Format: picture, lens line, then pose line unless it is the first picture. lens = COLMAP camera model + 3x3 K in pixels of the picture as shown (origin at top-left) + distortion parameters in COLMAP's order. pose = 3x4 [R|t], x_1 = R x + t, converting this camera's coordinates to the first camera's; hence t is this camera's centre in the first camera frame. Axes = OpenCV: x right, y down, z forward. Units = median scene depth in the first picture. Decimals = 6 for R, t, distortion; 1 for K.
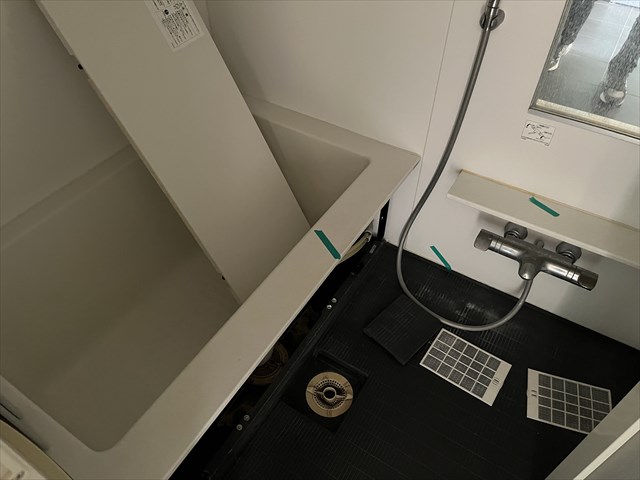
lens RADIAL K [[478.6, 0, 320.0], [0, 478.6, 240.0], [0, 0, 1]] dist [0.050744, -0.099693]
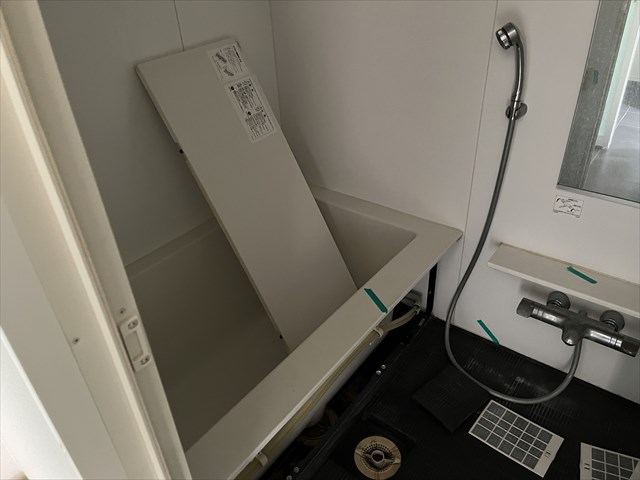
lens RADIAL K [[478.6, 0, 320.0], [0, 478.6, 240.0], [0, 0, 1]] dist [0.050744, -0.099693]
pose [[0.992854, 0.009754, -0.118938, 0.015541], [-0.036336, 0.974041, -0.223437, 0.104737], [0.113671, 0.226162, 0.967435, -0.103486]]
